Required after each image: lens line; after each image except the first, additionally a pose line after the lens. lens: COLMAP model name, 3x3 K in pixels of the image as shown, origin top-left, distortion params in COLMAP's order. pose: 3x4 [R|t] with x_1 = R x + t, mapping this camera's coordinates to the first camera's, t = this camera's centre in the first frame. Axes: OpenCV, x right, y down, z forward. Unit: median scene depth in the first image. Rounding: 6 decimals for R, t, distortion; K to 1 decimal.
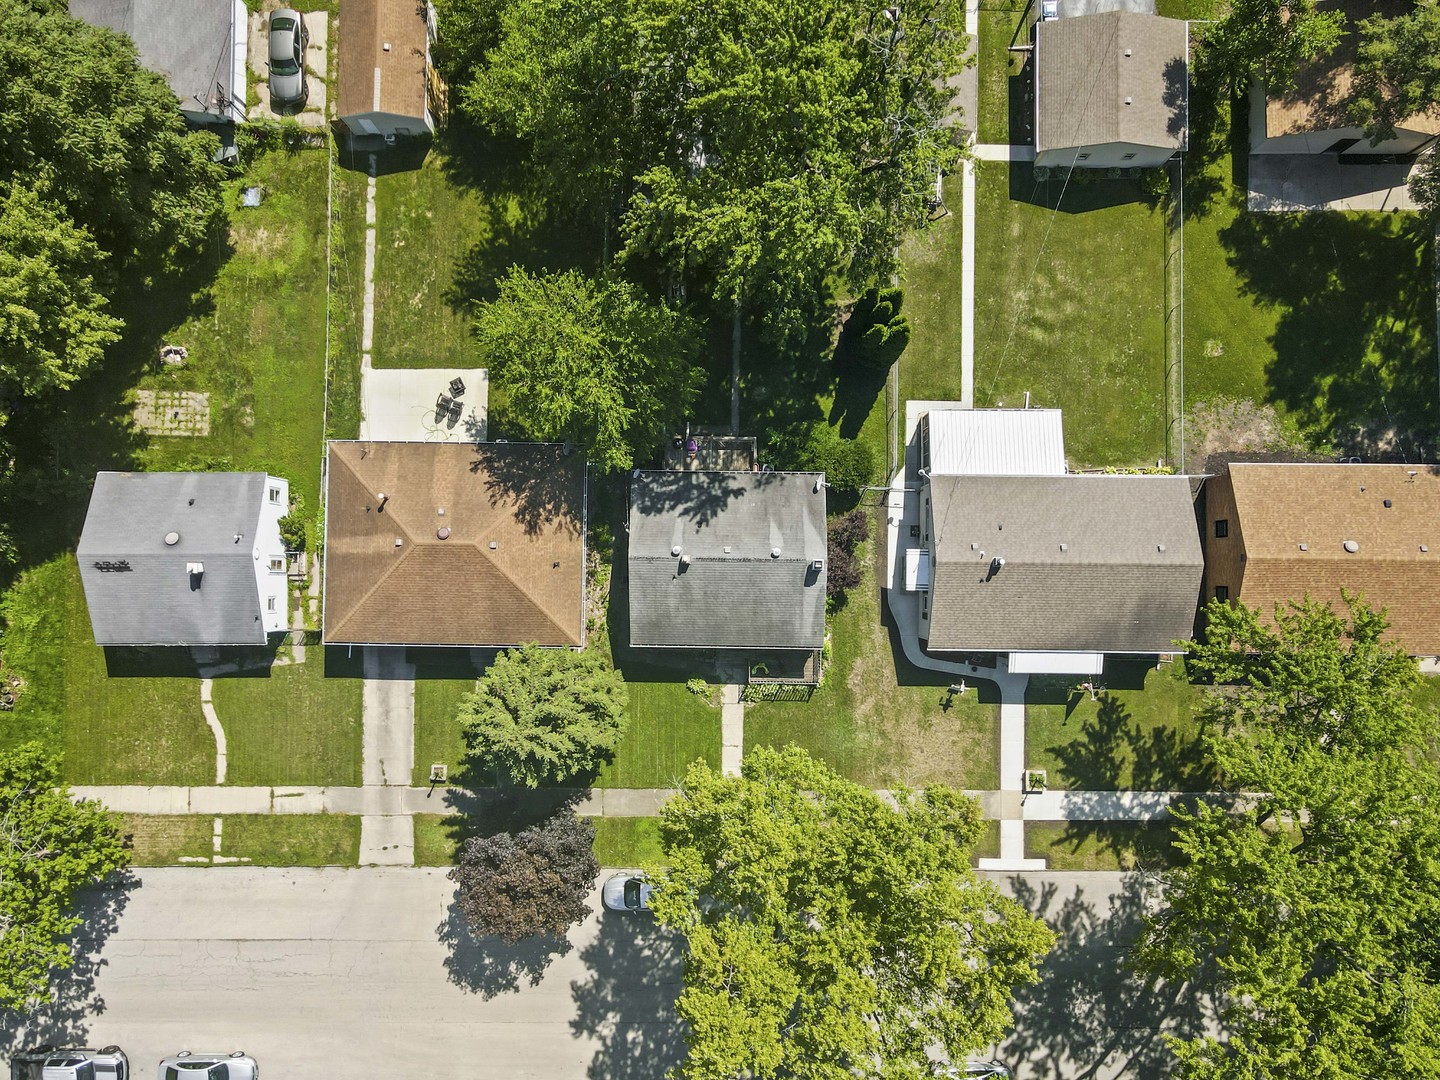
lens RADIAL K [[1029.6, 0, 724.1], [0, 1029.6, 534.6], [0, 0, 1]] dist [-0.001181, 0.024894]
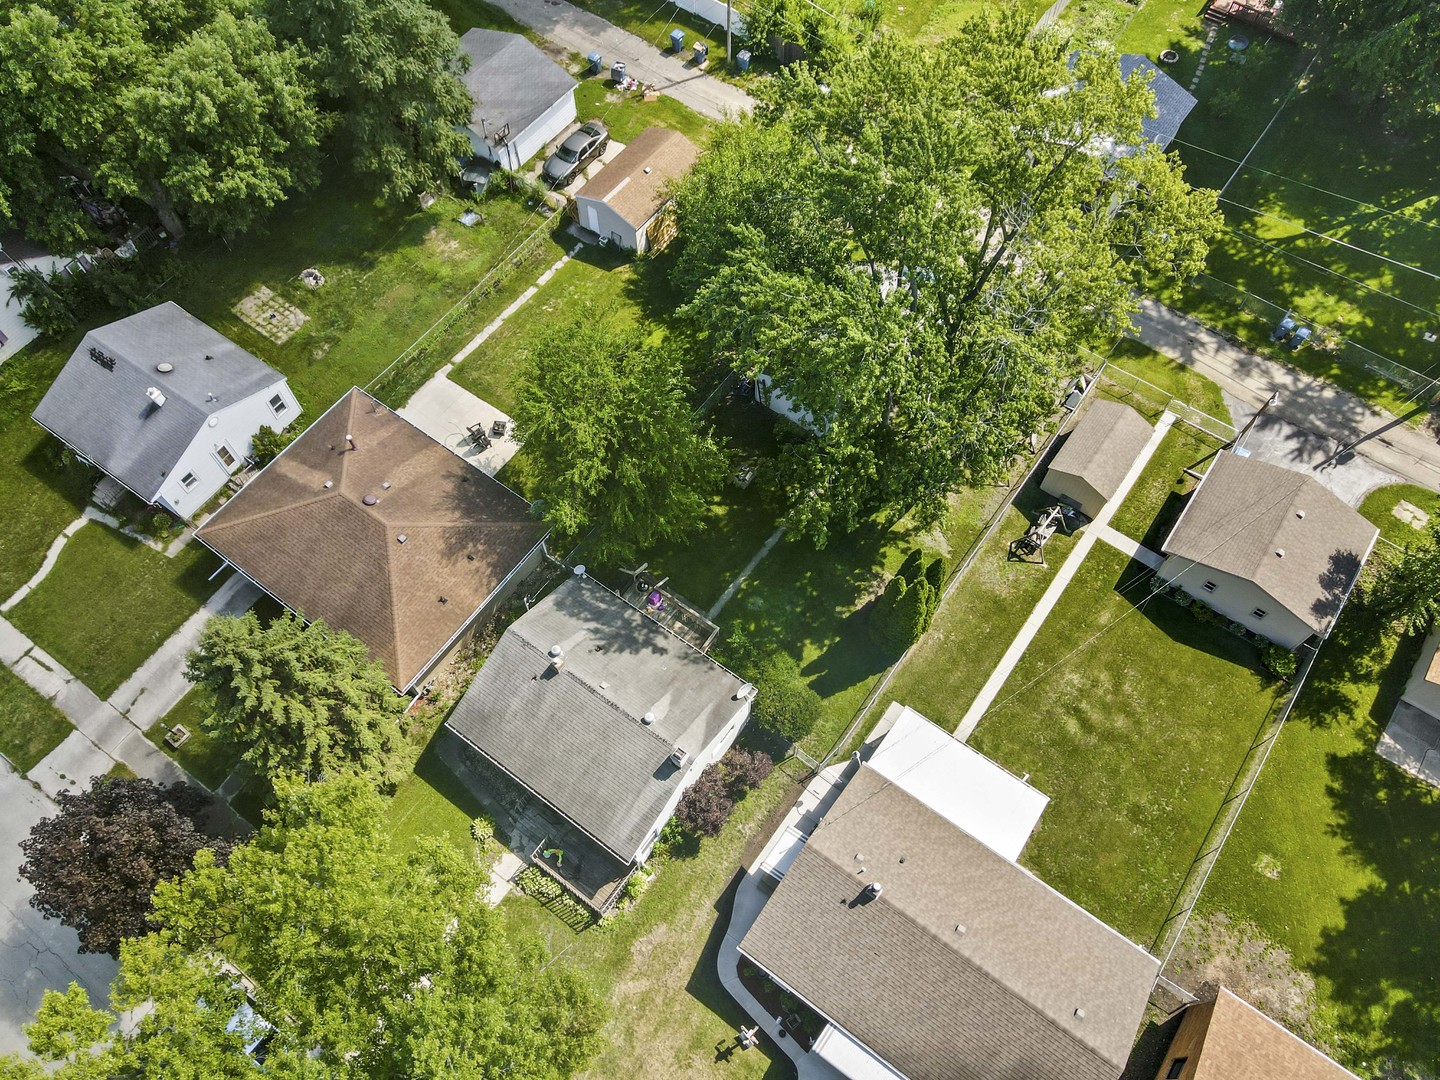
lens RADIAL K [[1029.6, 0, 720.4], [0, 1029.6, 542.5], [0, 0, 1]] dist [-0.001181, 0.024894]
pose [[0.817802, 0.511620, -0.263523, 0.219349], [-0.575196, 0.741511, -0.345415, 0.148486], [0.018684, 0.434058, 0.900691, 0.183813]]
